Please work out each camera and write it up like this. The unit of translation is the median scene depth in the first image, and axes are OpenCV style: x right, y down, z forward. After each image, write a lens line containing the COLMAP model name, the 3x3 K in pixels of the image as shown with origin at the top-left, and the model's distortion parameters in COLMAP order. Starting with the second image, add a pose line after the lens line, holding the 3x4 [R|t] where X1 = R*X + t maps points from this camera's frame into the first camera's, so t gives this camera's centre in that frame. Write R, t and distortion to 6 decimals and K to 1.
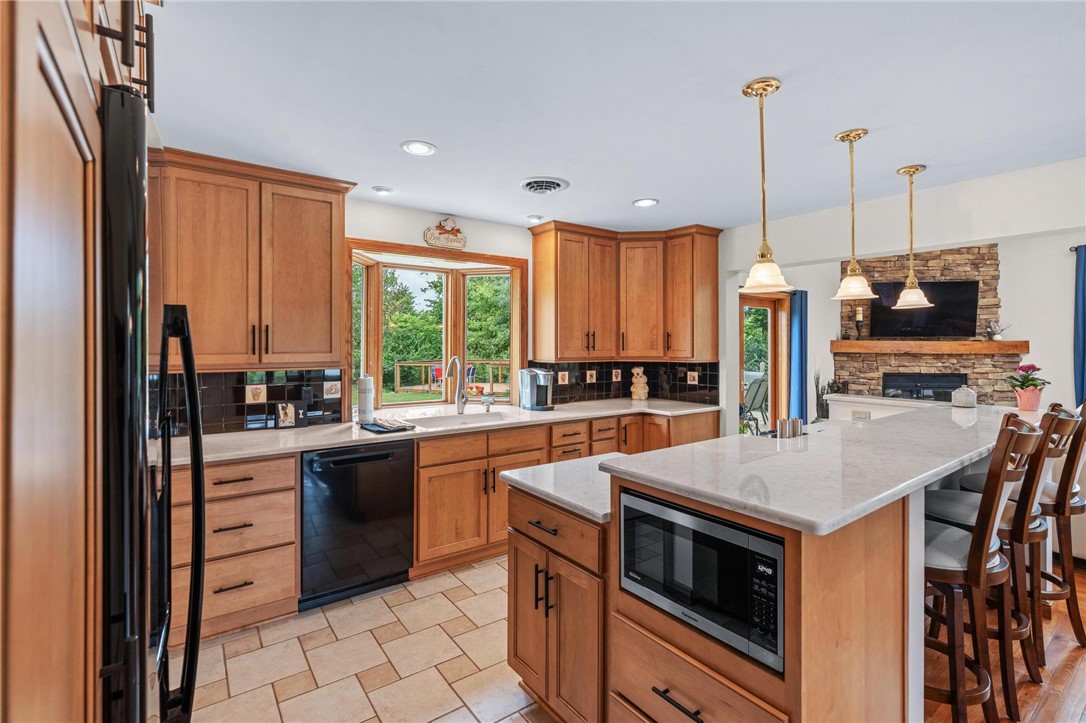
lens RADIAL K [[491.2, 0, 556.8], [0, 491.2, 345.5], [0, 0, 1]] dist [-0.007991, 0.000519]
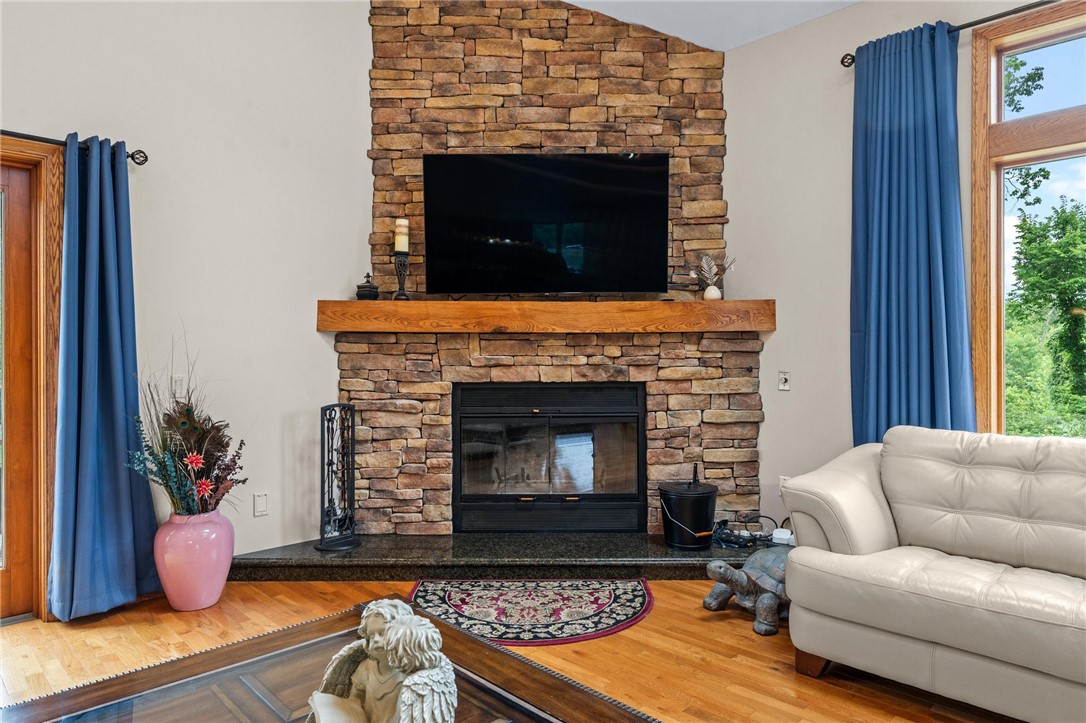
lens RADIAL K [[688.8, 0, 544.8], [0, 688.8, 360.9], [0, 0, 1]] dist [0.006695, 0.001223]
pose [[0.988090, -0.006401, 0.153743, 0.669868], [0.006338, 0.999980, 0.000900, 0.039177], [-0.153745, 0.000085, 0.988111, 0.445662]]
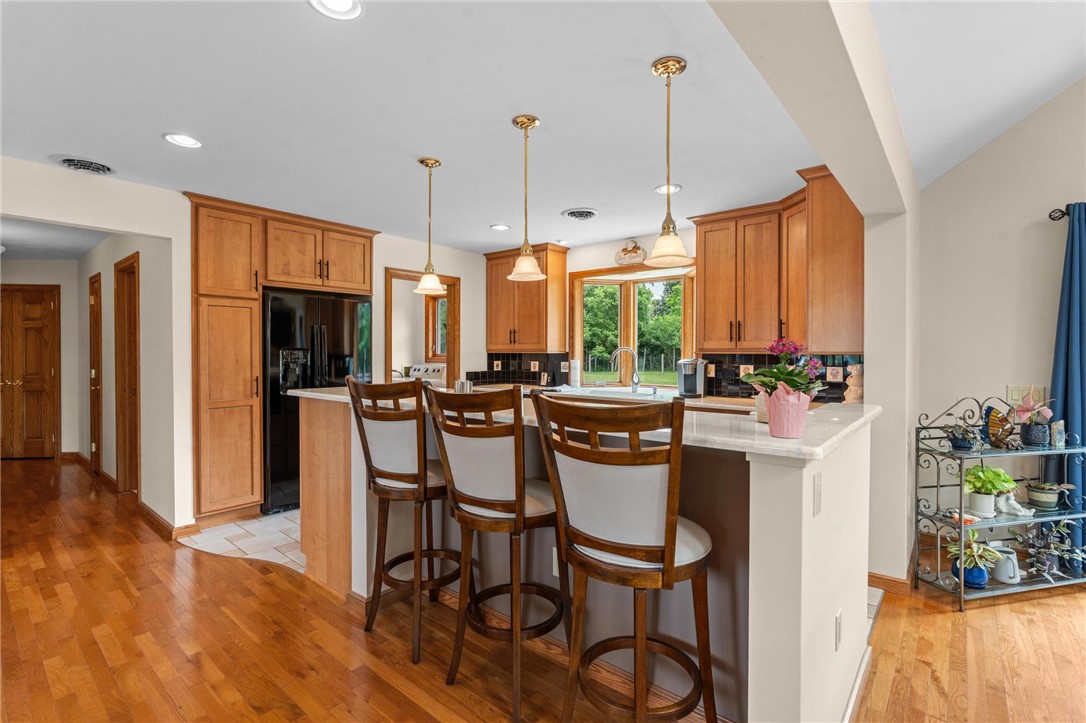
lens RADIAL K [[491.2, 0, 568.3], [0, 491.2, 363.1], [0, 0, 1]] dist [-0.007991, 0.000519]
pose [[0.276727, 0.020762, -0.960724, 0.494497], [-0.003243, 0.999781, 0.020672, 0.018918], [0.960943, -0.002605, 0.276733, 0.241643]]
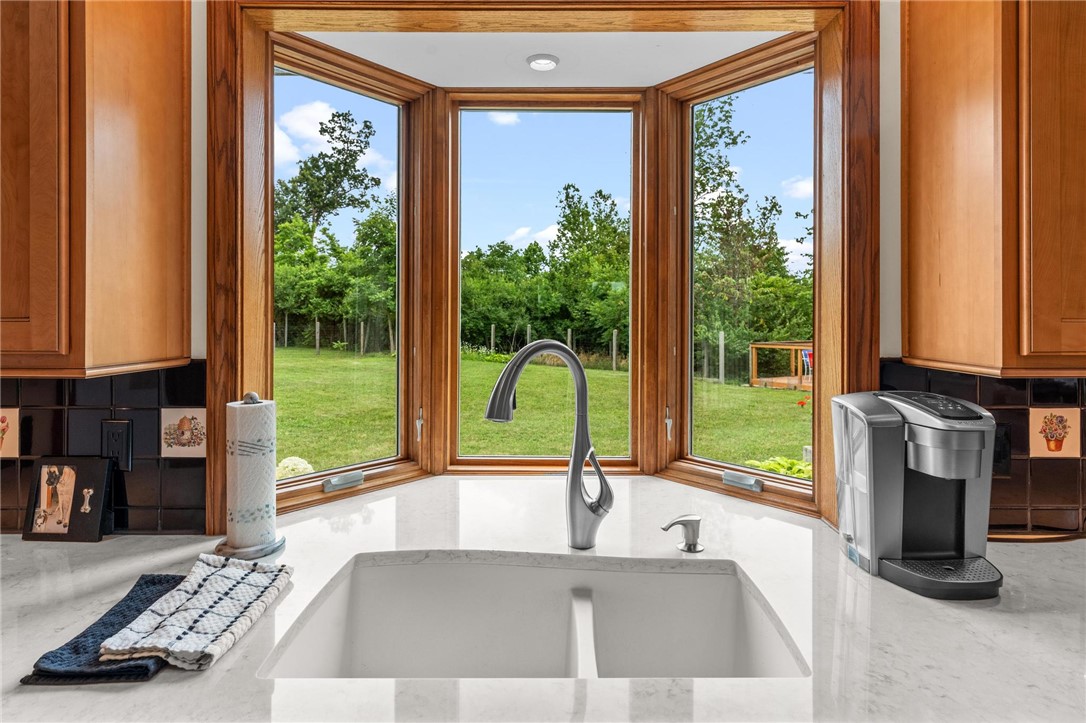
lens RADIAL K [[643.4, 0, 545.9], [0, 643.4, 323.2], [0, 0, 1]] dist [-0.004100, -0.001171]
pose [[0.793913, 0.000529, -0.608031, 0.003665], [0.002525, 0.999988, 0.004166, 0.005889], [0.608026, -0.004843, 0.793902, 0.349491]]
